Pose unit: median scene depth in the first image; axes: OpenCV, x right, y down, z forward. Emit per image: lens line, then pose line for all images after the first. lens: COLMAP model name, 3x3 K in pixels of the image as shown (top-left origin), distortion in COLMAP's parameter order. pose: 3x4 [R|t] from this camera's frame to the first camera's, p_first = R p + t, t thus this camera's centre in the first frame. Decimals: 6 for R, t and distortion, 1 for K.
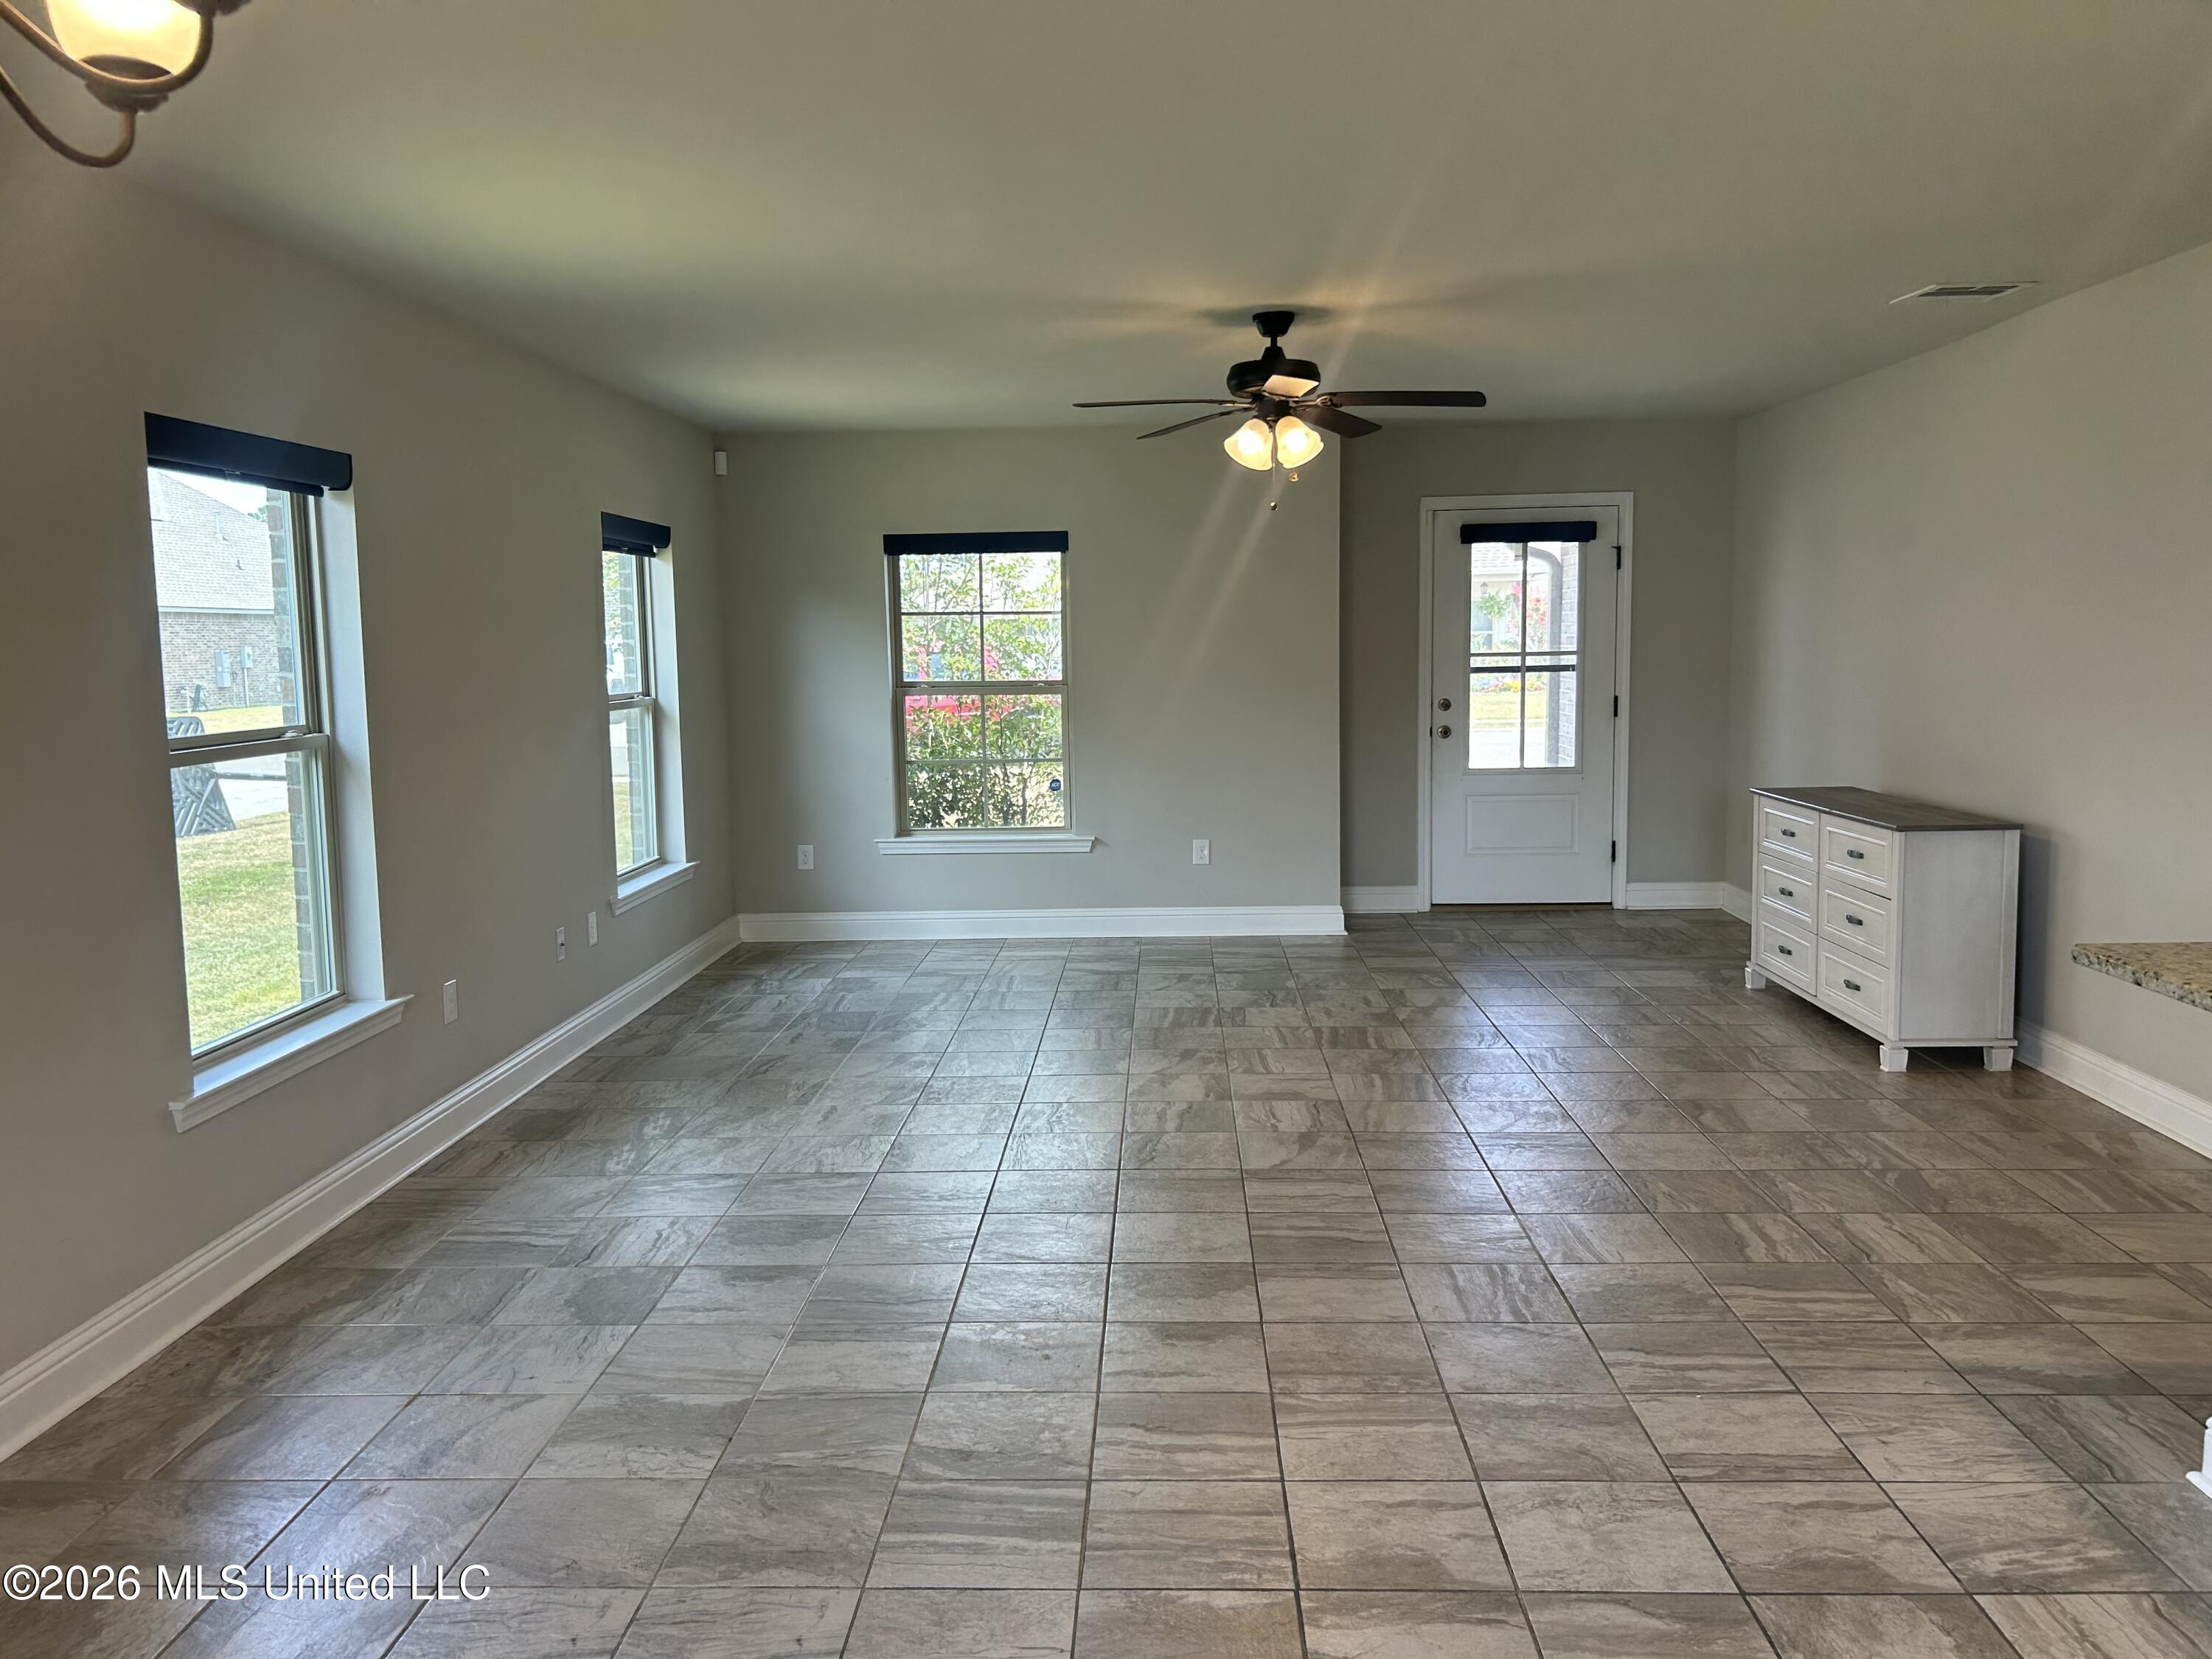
lens RADIAL K [[1682.6, 0, 1107.4], [0, 1682.6, 810.9], [0, 0, 1]] dist [0.055930, -0.054066]
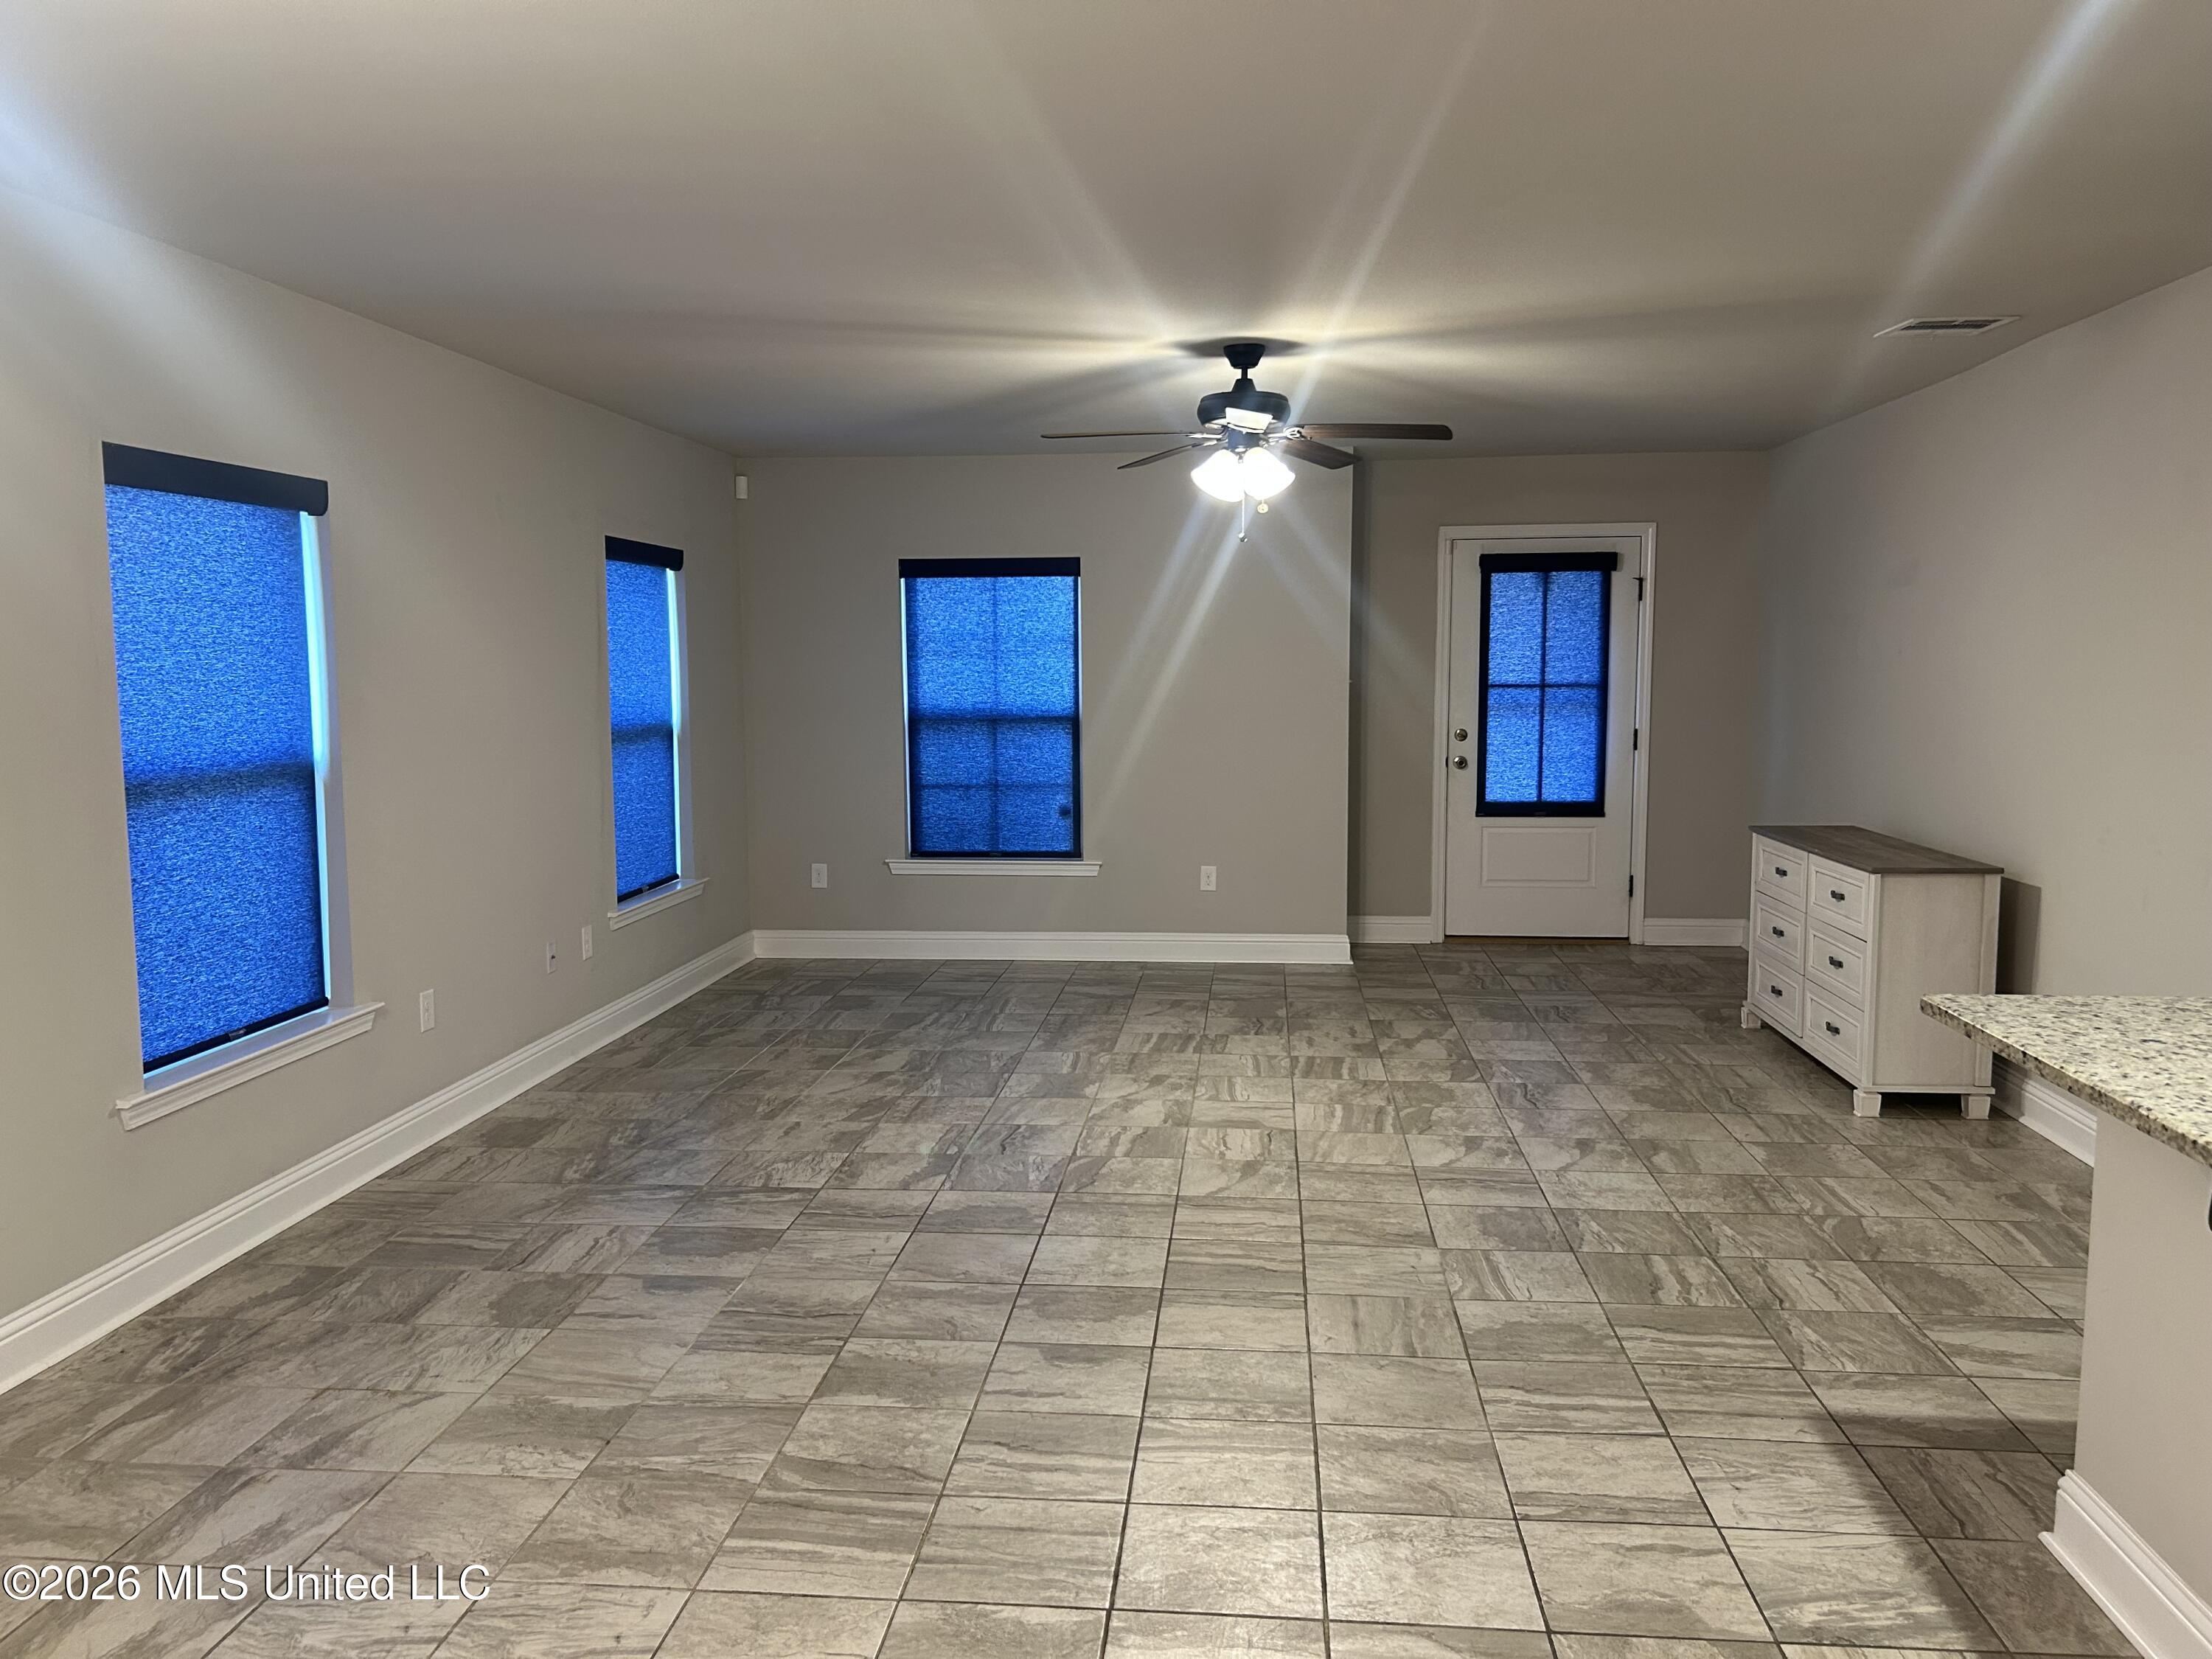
lens RADIAL K [[1683.4, 0, 1104.1], [0, 1683.4, 837.5], [0, 0, 1]] dist [0.054327, -0.050881]
pose [[0.998237, 0.018727, -0.056320, 0.106899], [-0.018522, 0.999820, 0.004160, -0.006456], [0.056388, -0.003110, 0.998404, -0.012082]]
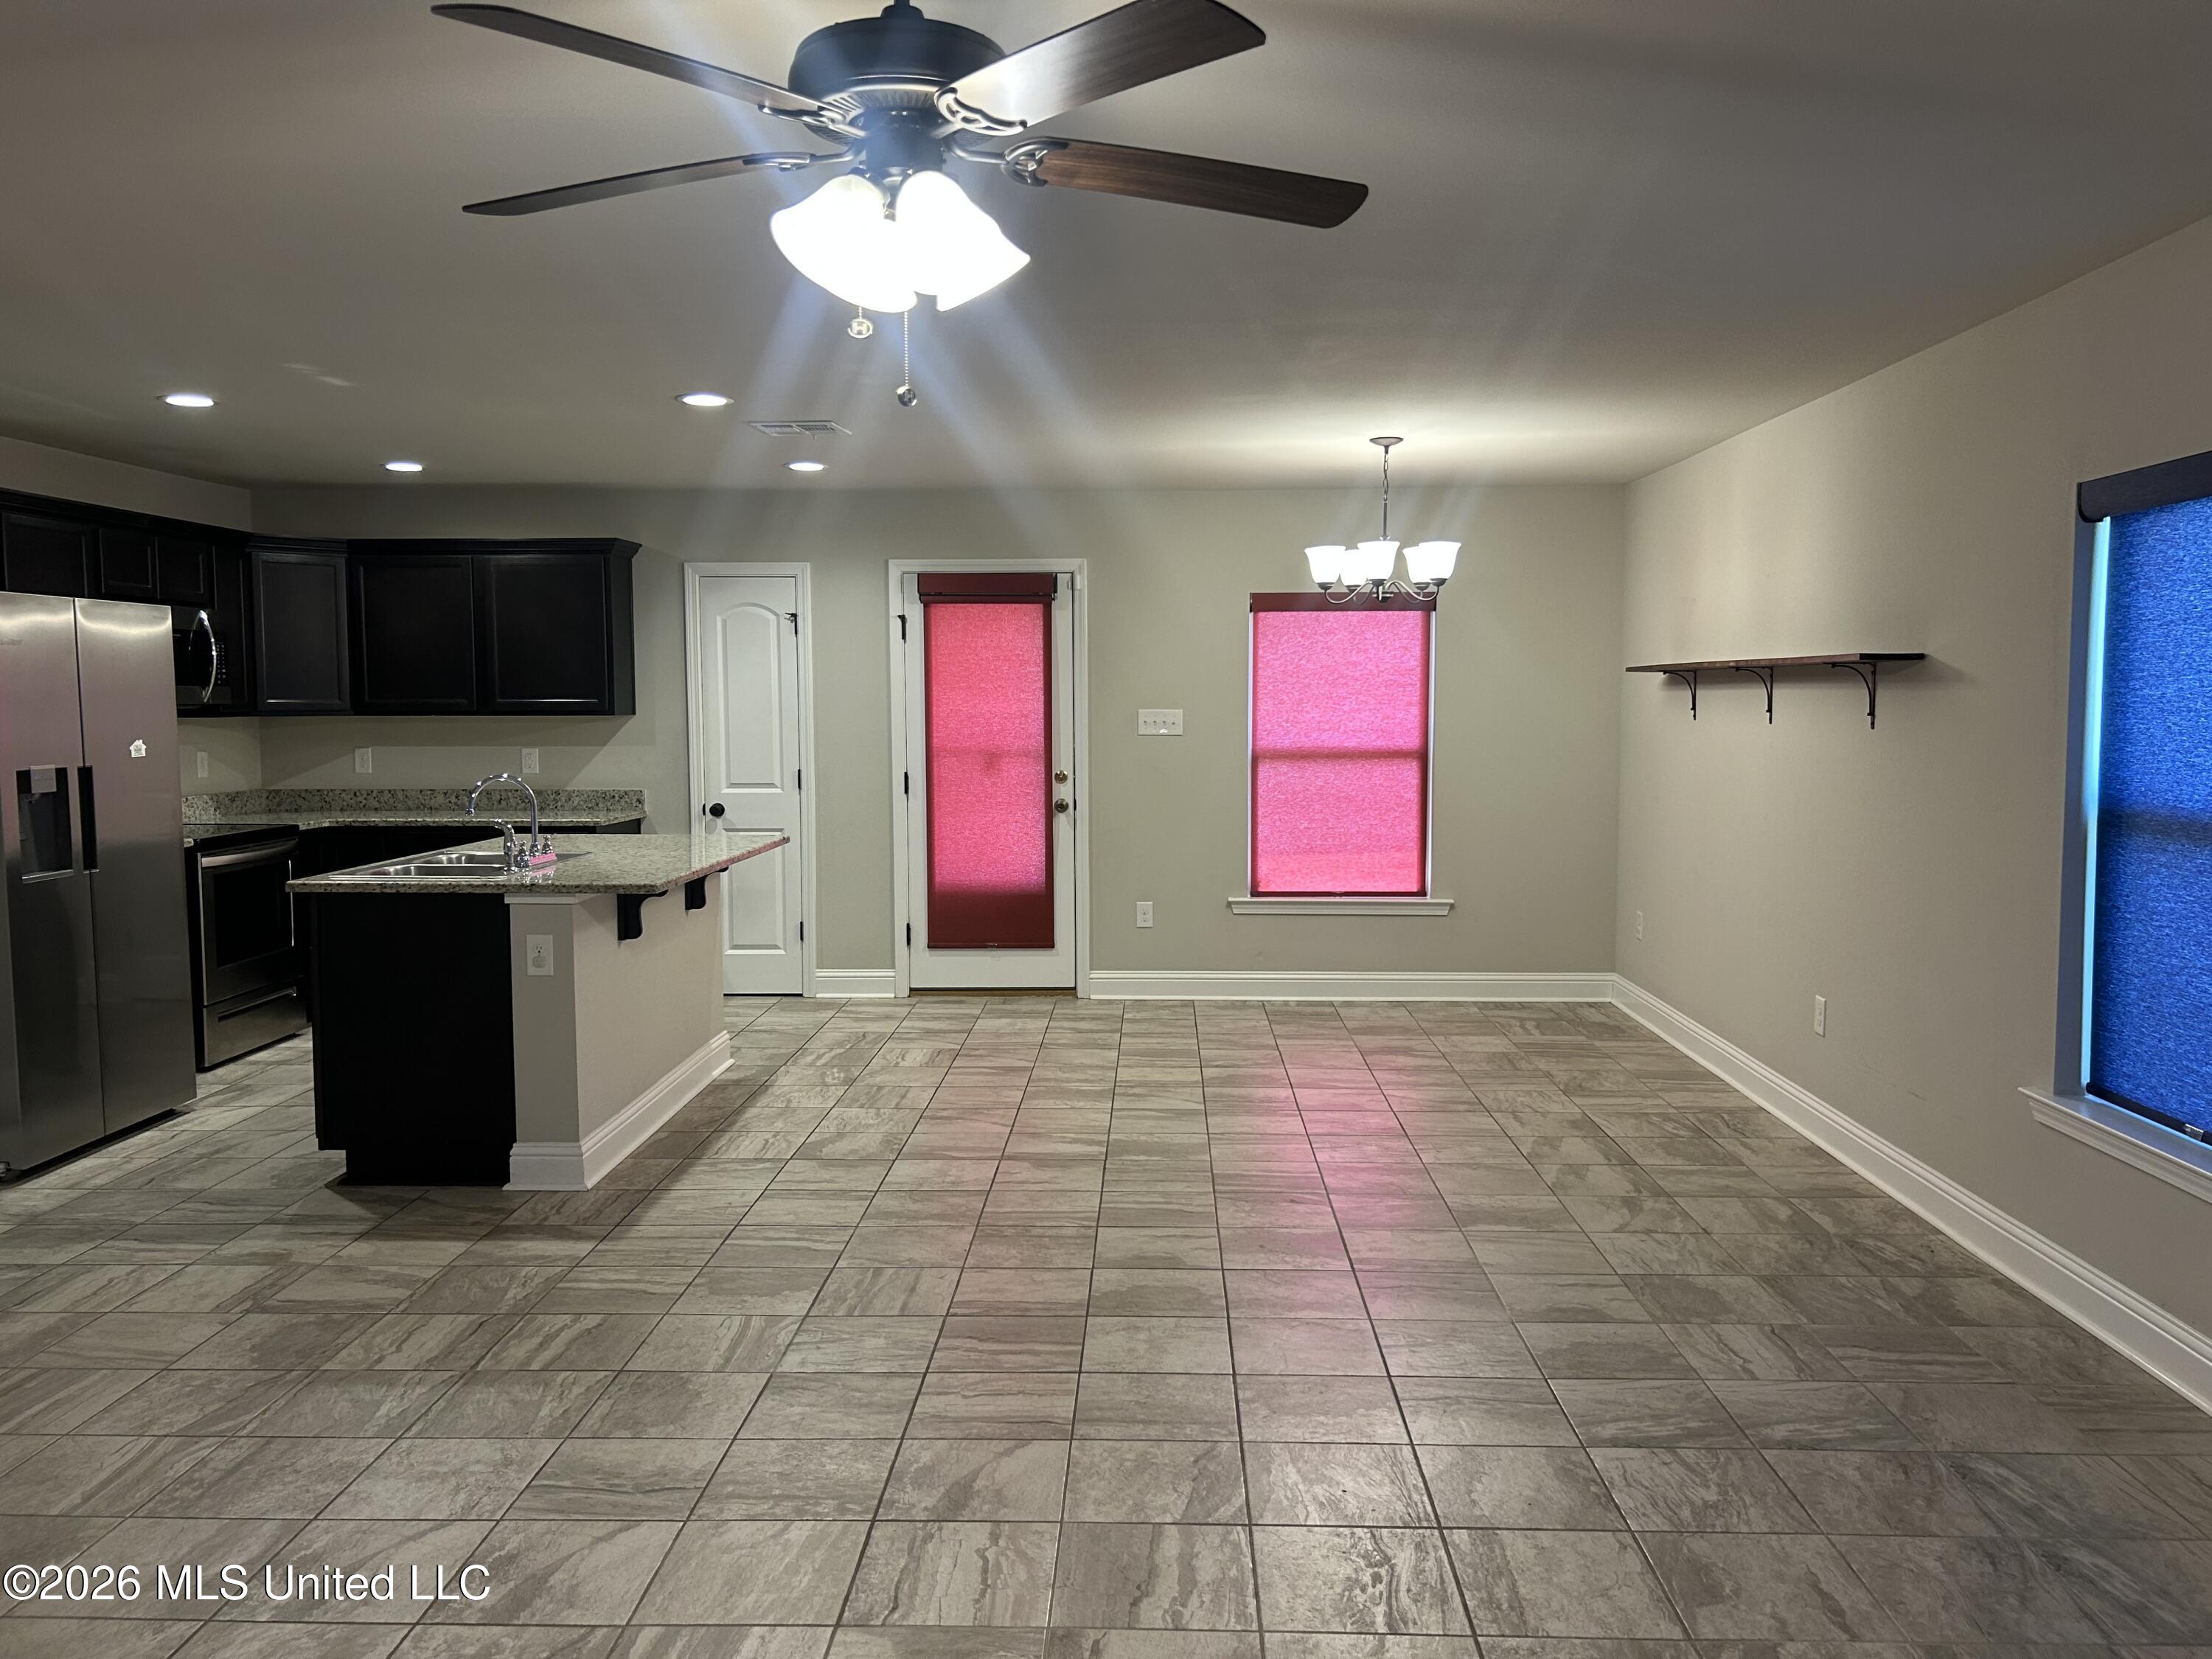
lens RADIAL K [[1683.4, 0, 1104.1], [0, 1683.4, 837.5], [0, 0, 1]] dist [0.054327, -0.050881]
pose [[-0.999814, 0.019231, -0.001663, 0.074840], [0.018596, 0.982712, 0.184205, -0.210487], [0.005177, 0.184140, -0.982886, 2.012517]]
